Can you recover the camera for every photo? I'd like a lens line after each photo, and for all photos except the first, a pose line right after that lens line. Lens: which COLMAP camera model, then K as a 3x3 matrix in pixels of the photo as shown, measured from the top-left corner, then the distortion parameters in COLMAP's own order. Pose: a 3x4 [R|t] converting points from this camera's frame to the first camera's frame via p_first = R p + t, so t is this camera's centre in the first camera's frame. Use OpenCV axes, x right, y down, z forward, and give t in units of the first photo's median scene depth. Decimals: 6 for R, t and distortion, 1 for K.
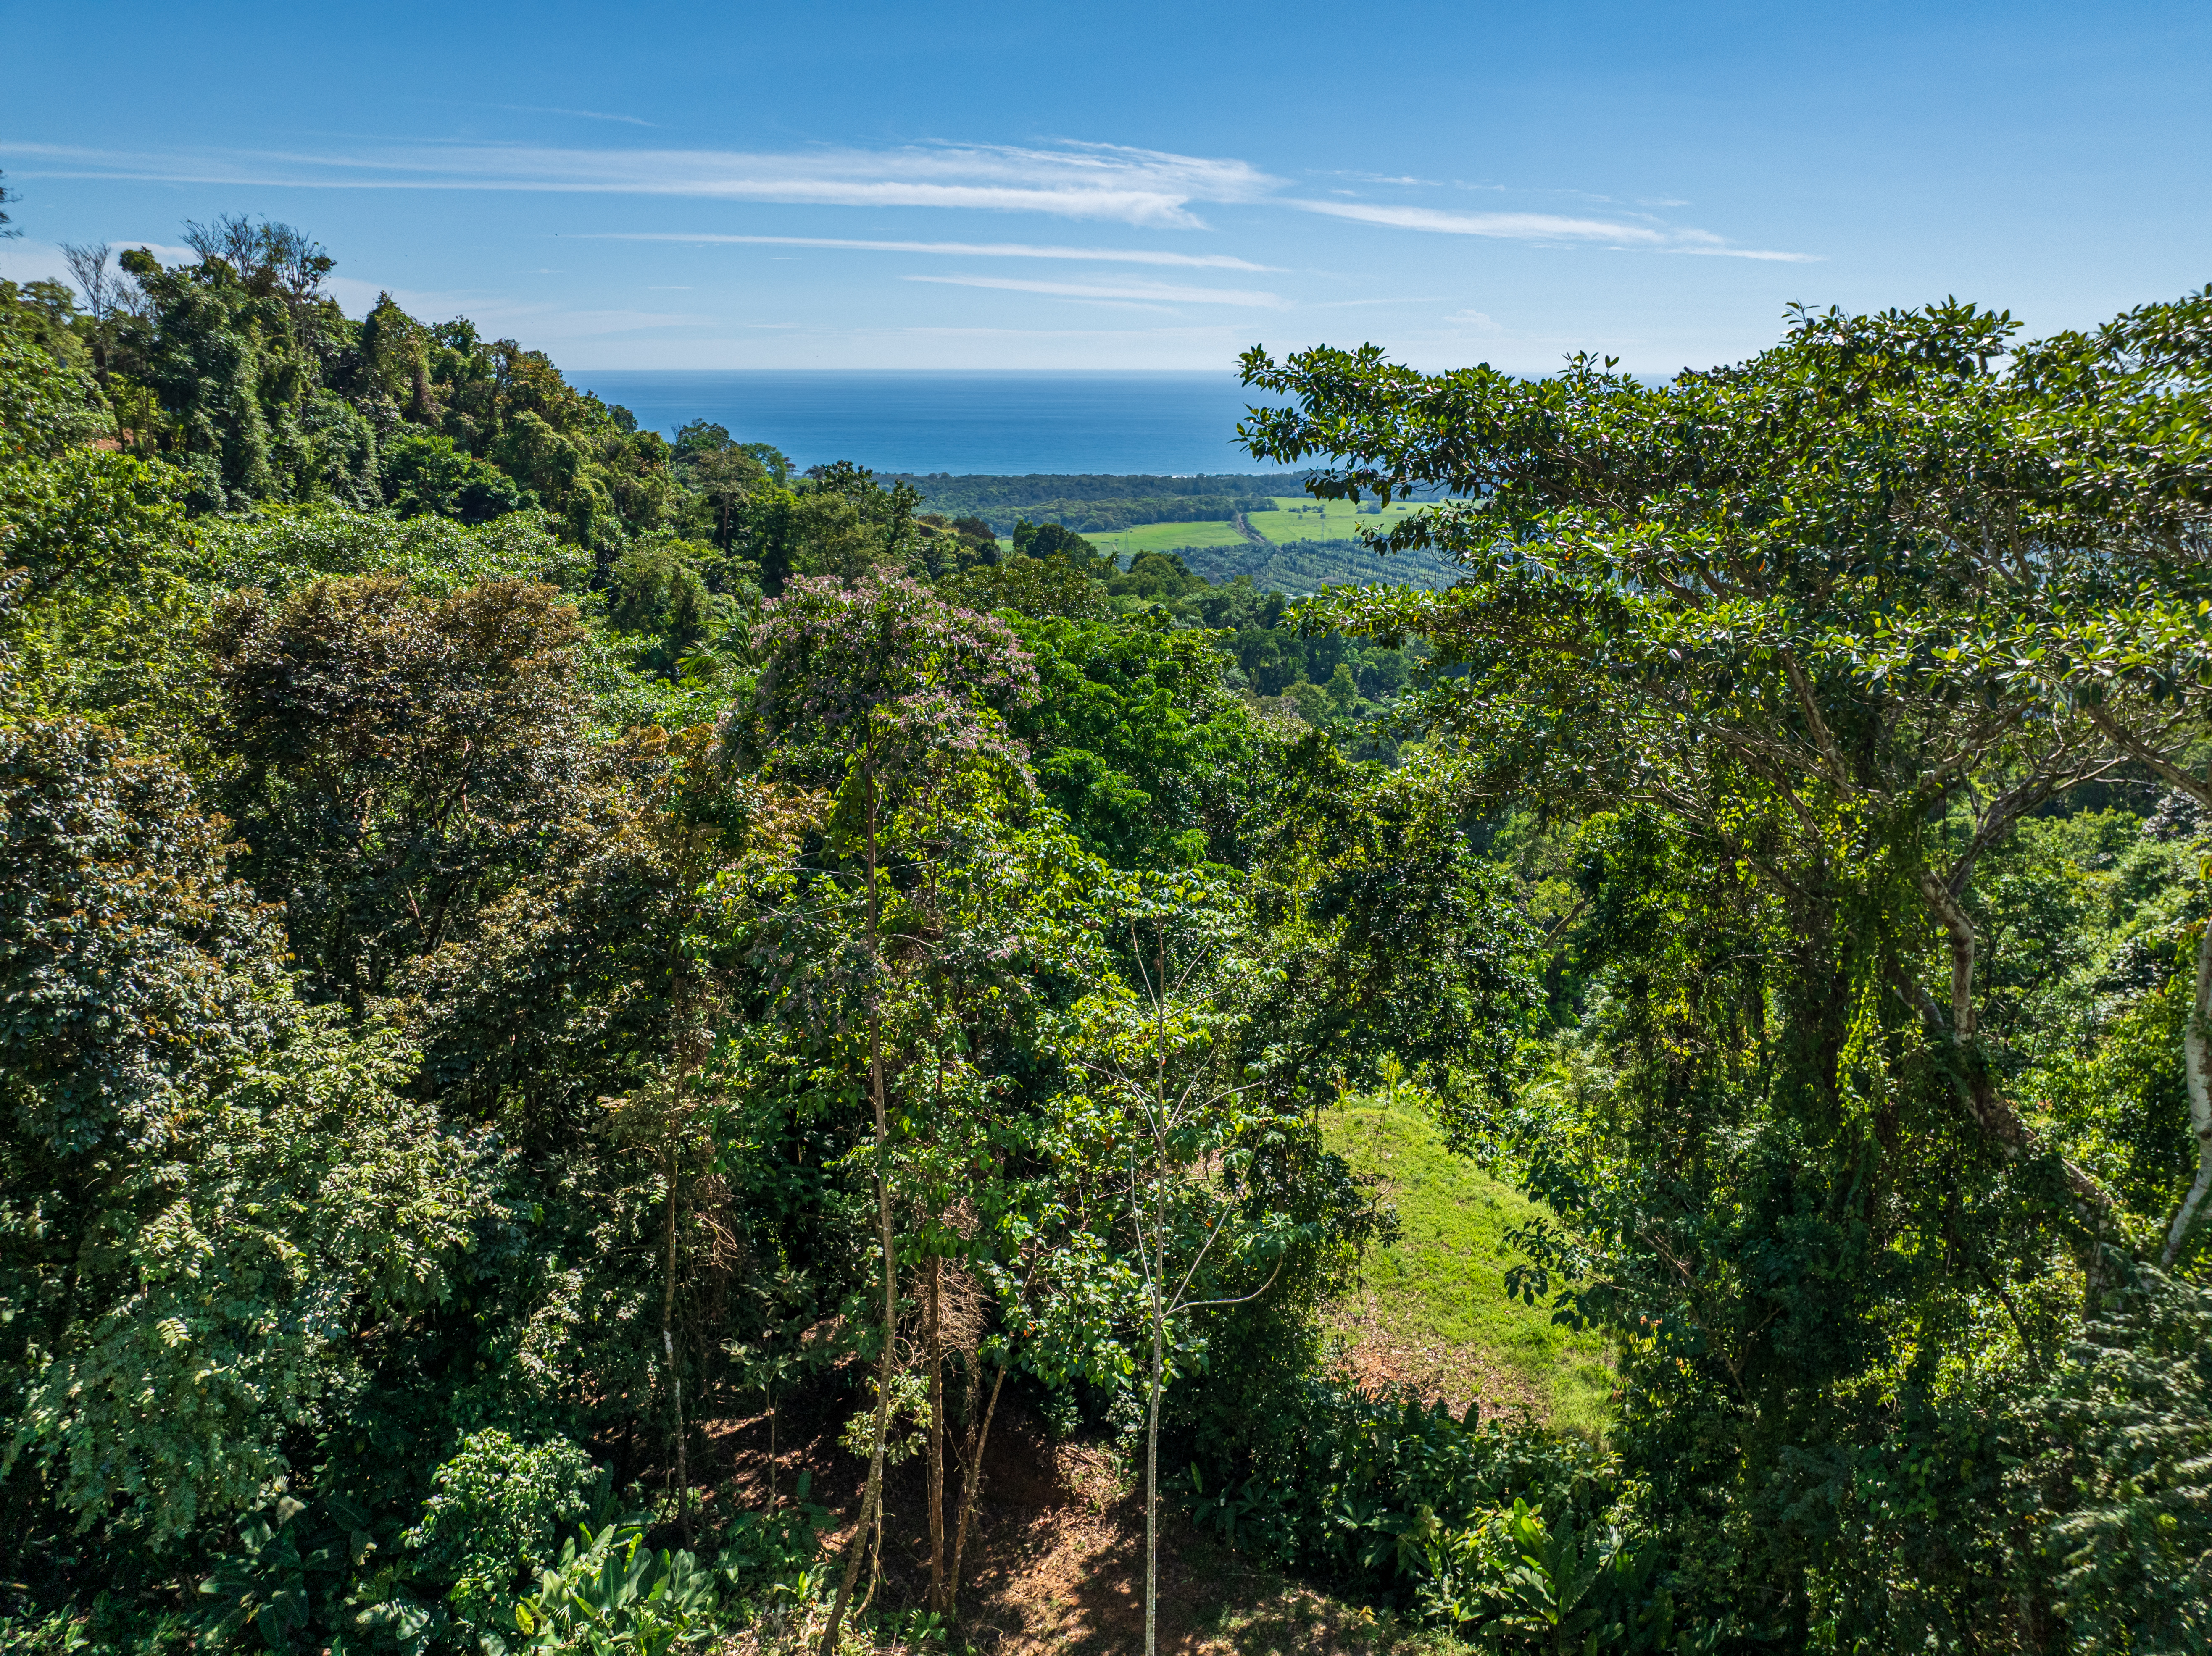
lens RADIAL K [[1562.0, 0, 1099.8], [0, 1562.0, 828.0], [0, 0, 1]] dist [-0.049244, 0.022134]
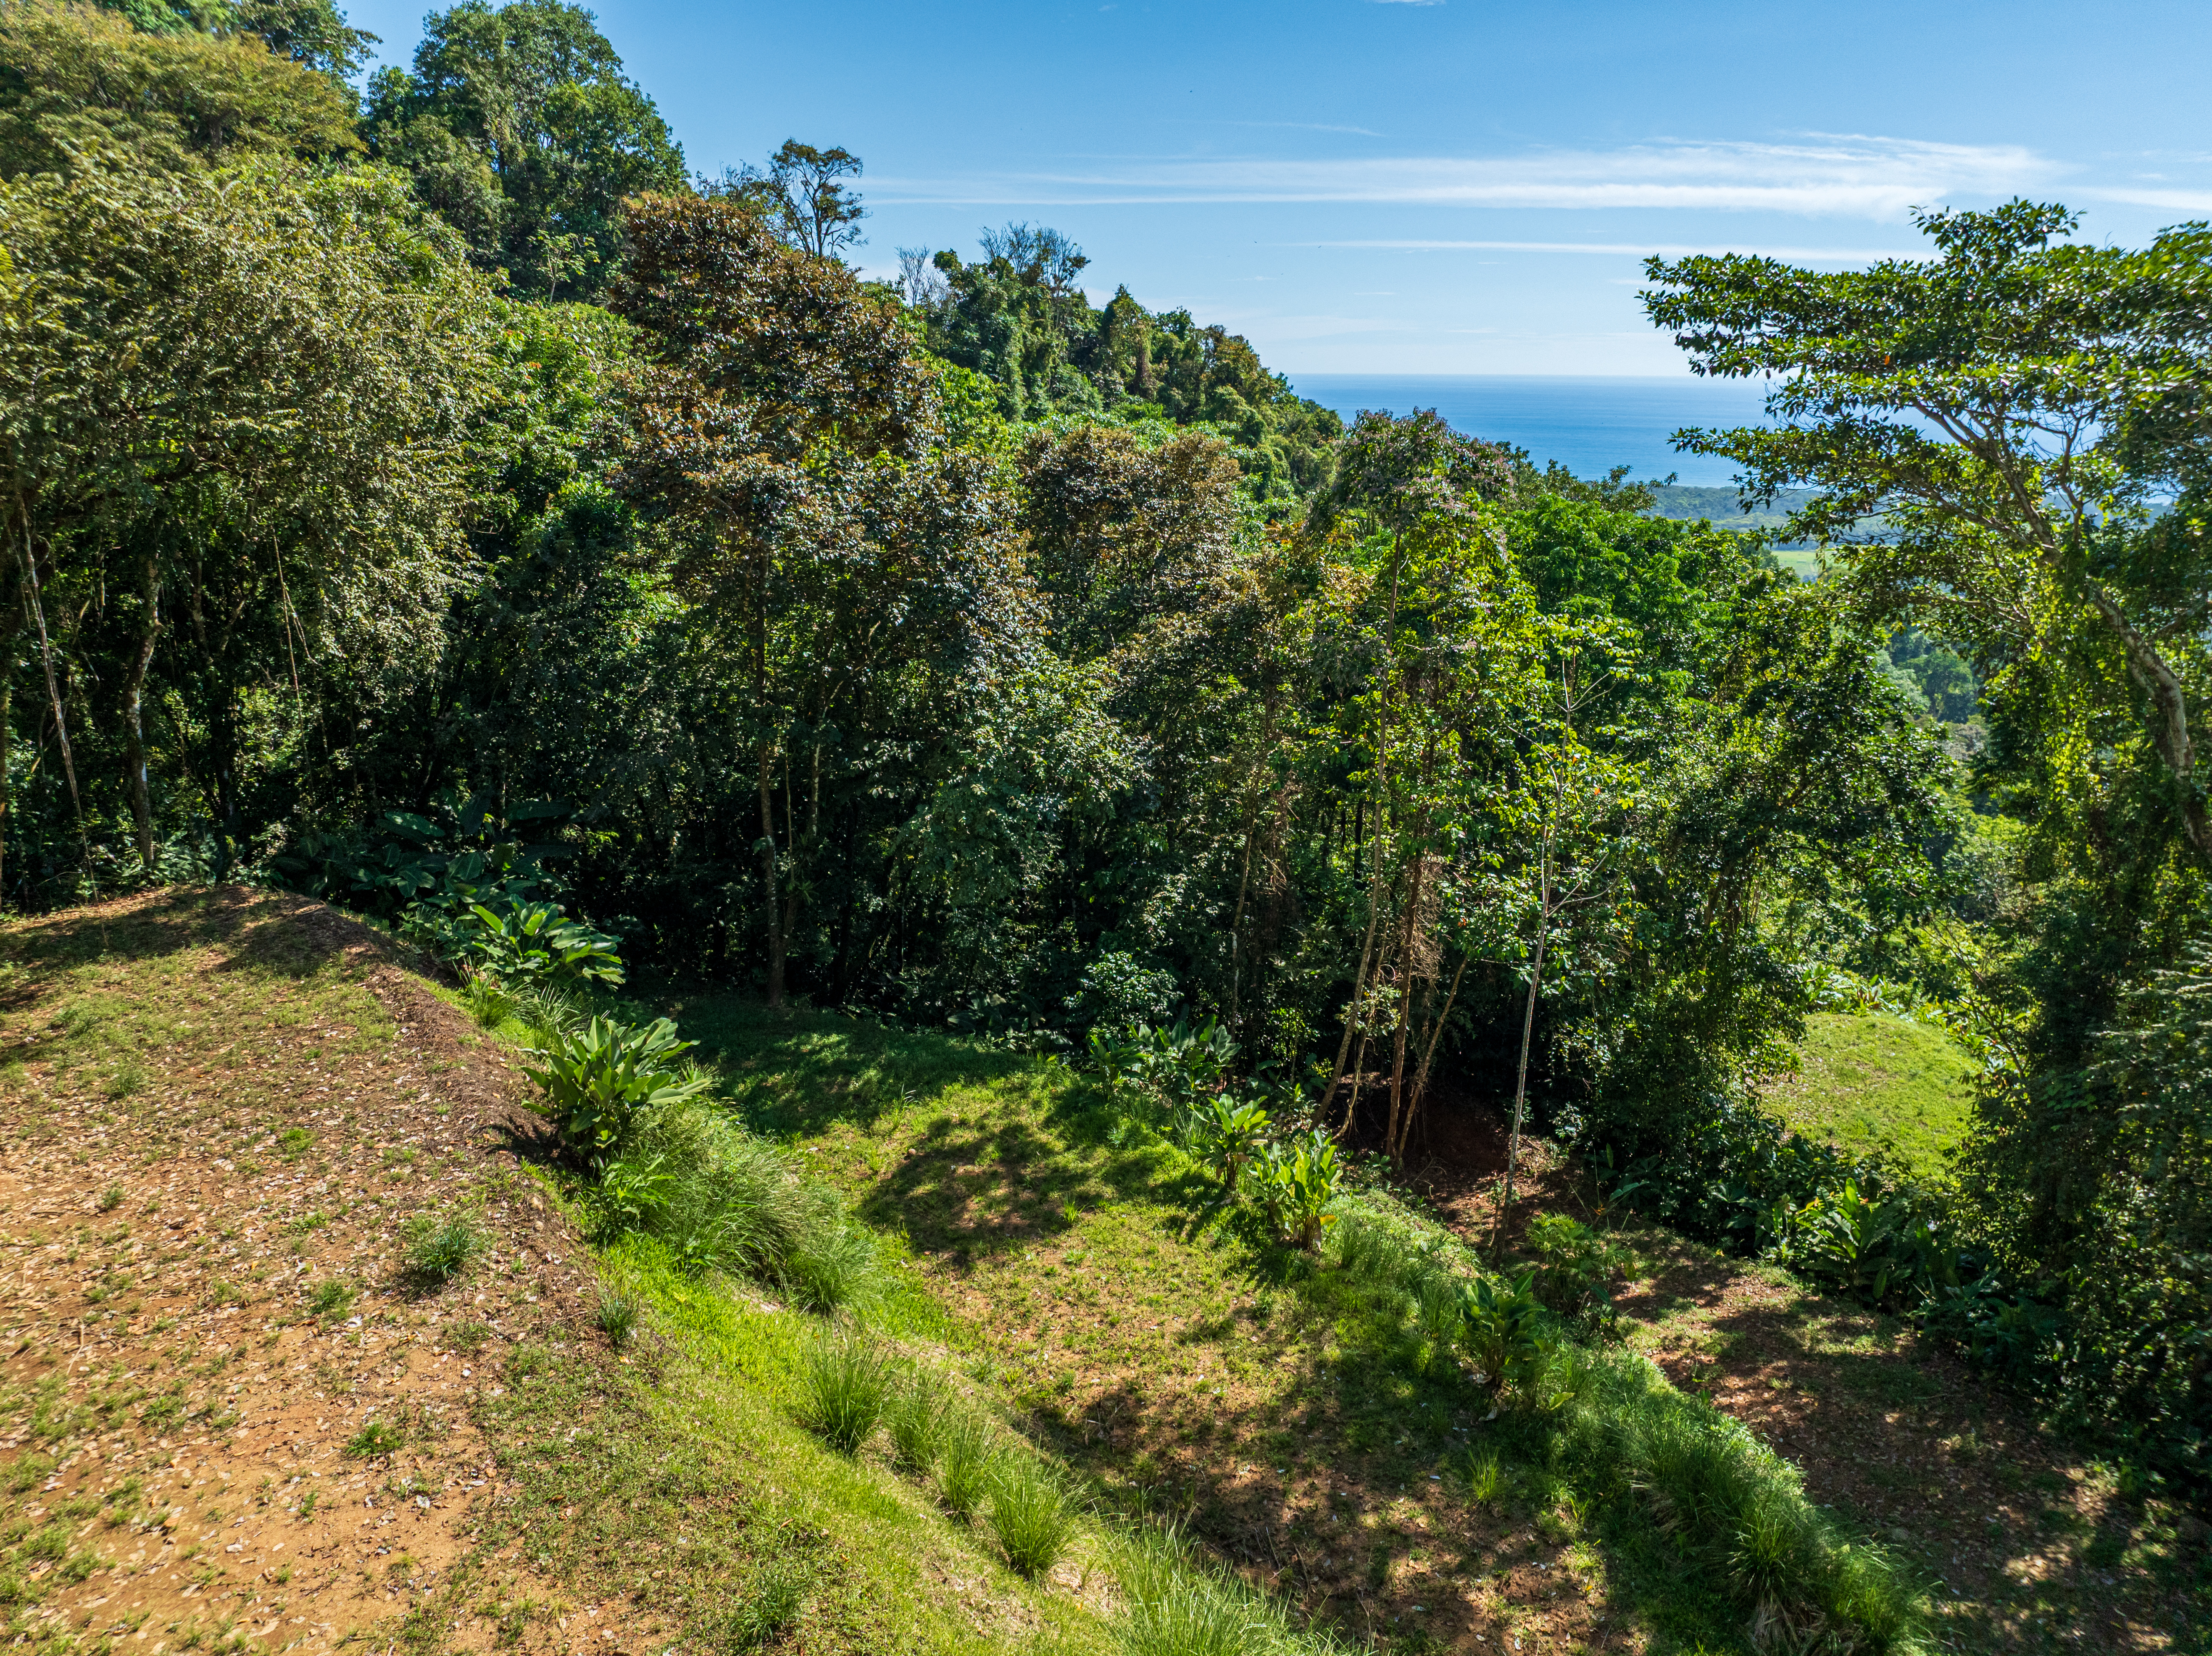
lens RADIAL K [[1562.0, 0, 1099.8], [0, 1562.0, 828.0], [0, 0, 1]] dist [-0.049244, 0.022134]
pose [[0.911850, 0.117389, -0.393383, 0.044989], [-0.118805, 0.992699, 0.020844, 0.050499], [0.392957, 0.027729, 0.919139, -0.108981]]
